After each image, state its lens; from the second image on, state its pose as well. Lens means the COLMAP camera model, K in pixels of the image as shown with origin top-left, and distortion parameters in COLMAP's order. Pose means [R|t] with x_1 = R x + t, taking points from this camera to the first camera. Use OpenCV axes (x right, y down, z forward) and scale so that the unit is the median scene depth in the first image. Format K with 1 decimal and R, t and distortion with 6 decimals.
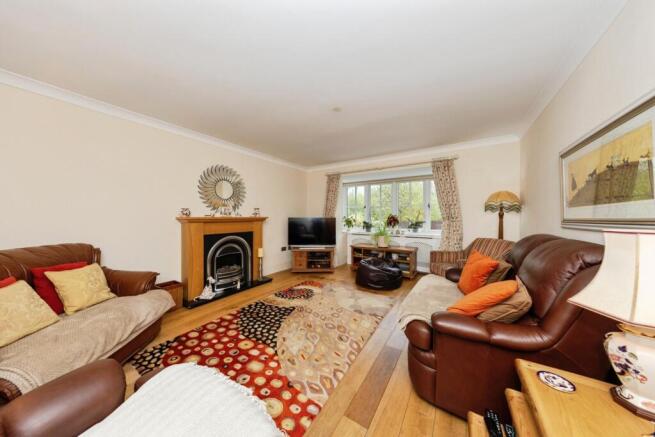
lens RADIAL K [[205.9, 0, 326.5], [0, 205.9, 217.5], [0, 0, 1]] dist [0.001494, 0.000015]
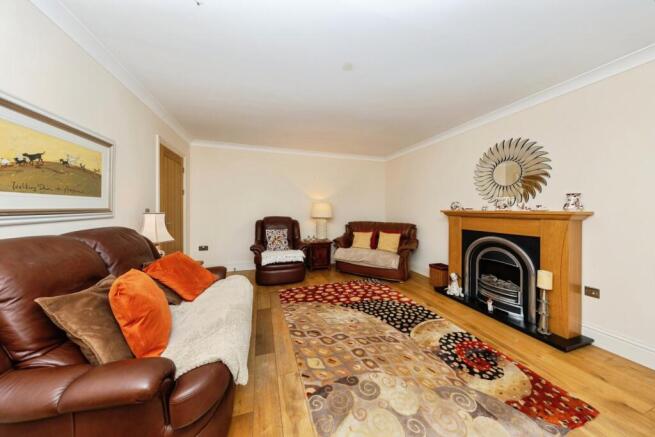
lens RADIAL K [[205.9, 0, 325.9], [0, 205.9, 212.1], [0, 0, 1]] dist [0.001494, 0.000015]
pose [[-0.638908, 0.005846, -0.769261, 0.653244], [-0.009467, 0.999836, 0.015461, -0.004003], [0.769225, 0.017161, -0.638748, 1.368631]]
